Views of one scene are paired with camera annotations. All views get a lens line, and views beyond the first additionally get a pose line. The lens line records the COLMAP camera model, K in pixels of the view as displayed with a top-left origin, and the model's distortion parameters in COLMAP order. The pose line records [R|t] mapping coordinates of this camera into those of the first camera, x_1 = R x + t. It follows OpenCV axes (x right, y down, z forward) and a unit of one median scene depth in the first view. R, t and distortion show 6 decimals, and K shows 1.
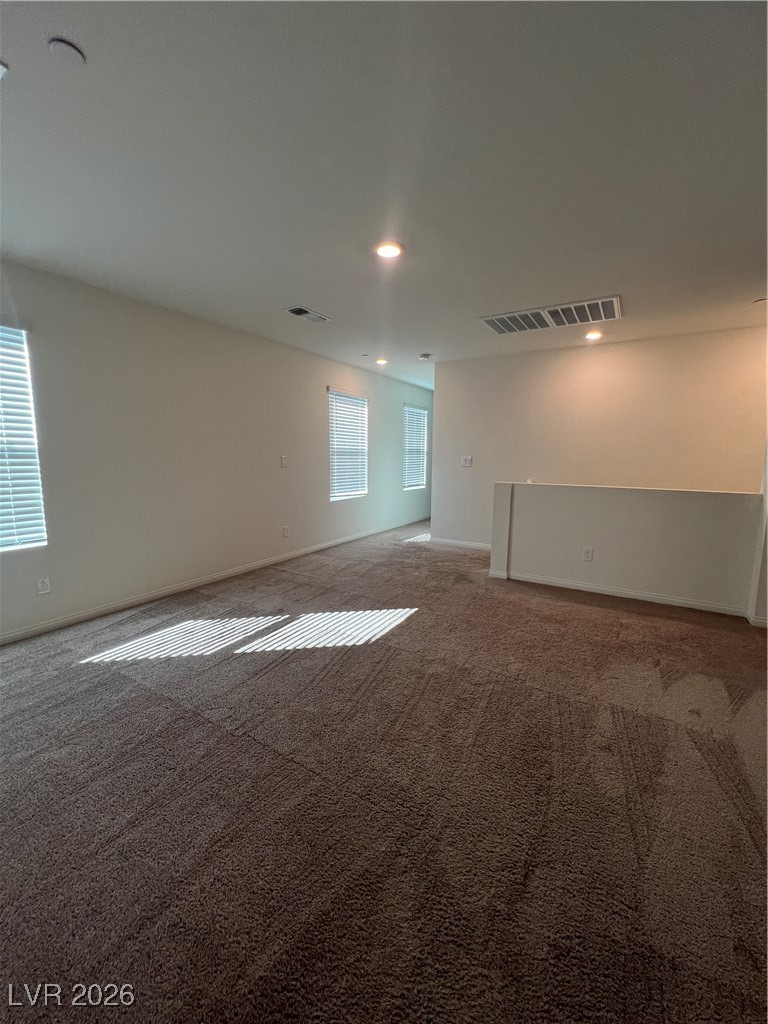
lens RADIAL K [[405.3, 0, 385.1], [0, 405.3, 501.4], [0, 0, 1]] dist [-0.000345, 0.000136]
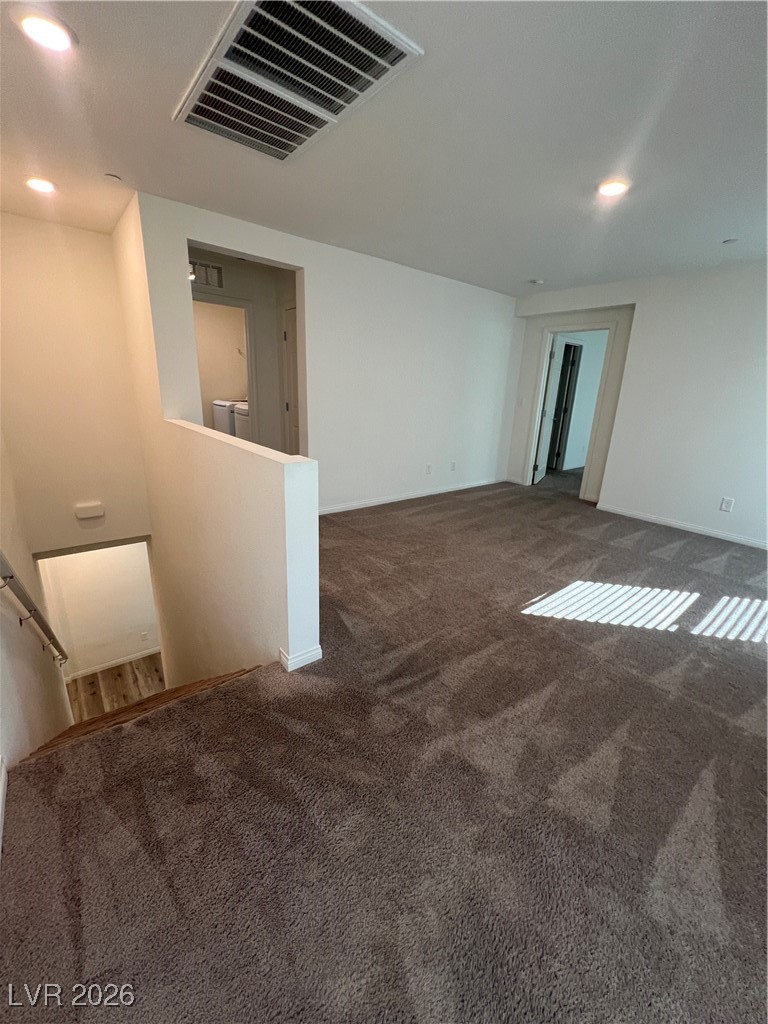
lens RADIAL K [[408.4, 0, 373.5], [0, 408.4, 509.9], [0, 0, 1]] dist [0.001378, 0.000051]
pose [[-0.928651, -0.152067, 0.338352, 0.062348], [-0.000459, 0.912585, 0.408886, -0.189836], [-0.370954, 0.379558, -0.847543, 1.471762]]
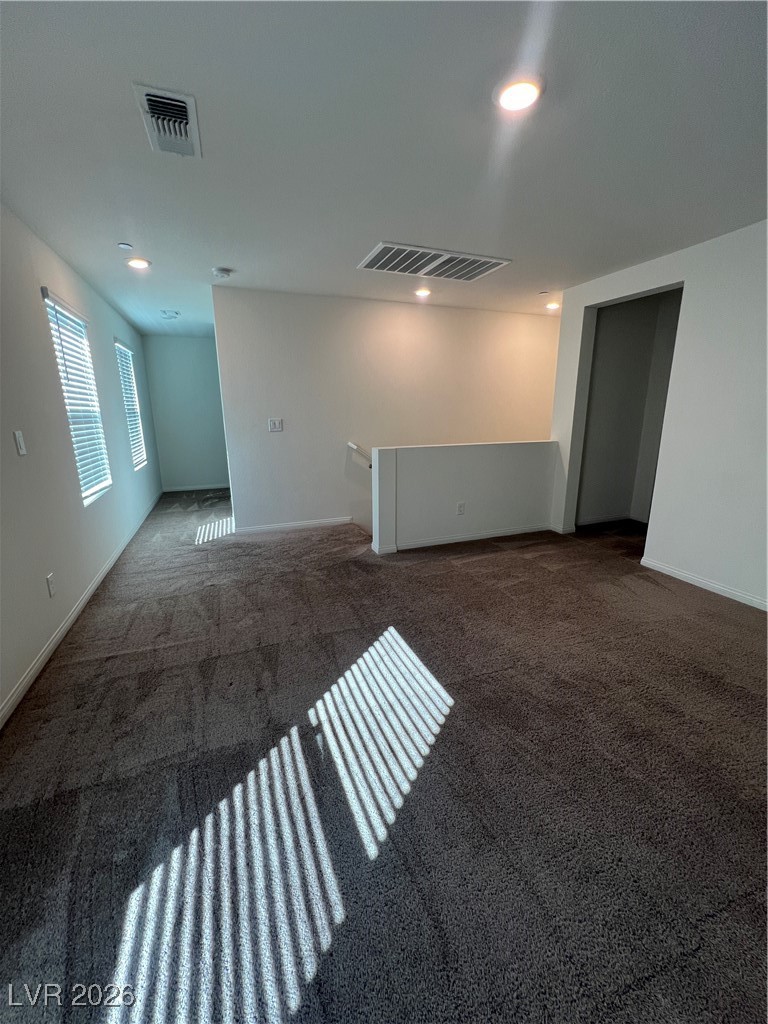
lens RADIAL K [[407.6, 0, 385.0], [0, 407.6, 506.3], [0, 0, 1]] dist [-0.000143, -0.000109]
pose [[0.616902, -0.195418, 0.762394, -0.447795], [0.105189, 0.980466, 0.166199, -0.076338], [-0.779979, -0.022334, 0.625407, 0.470354]]
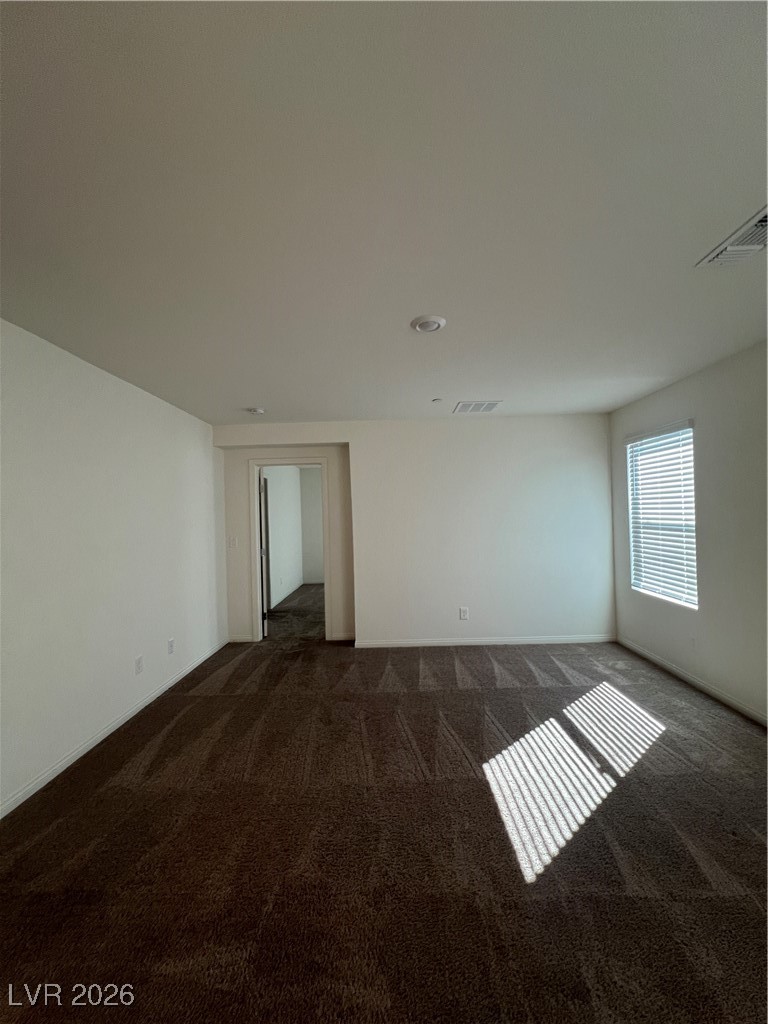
lens RADIAL K [[413.1, 0, 385.3], [0, 413.1, 510.5], [0, 0, 1]] dist [-0.001553, 0.000761]
pose [[-0.866815, 0.008401, -0.498560, 0.362439], [-0.046481, 0.994143, 0.097567, -0.174862], [0.496459, 0.107746, -0.861347, 1.123826]]
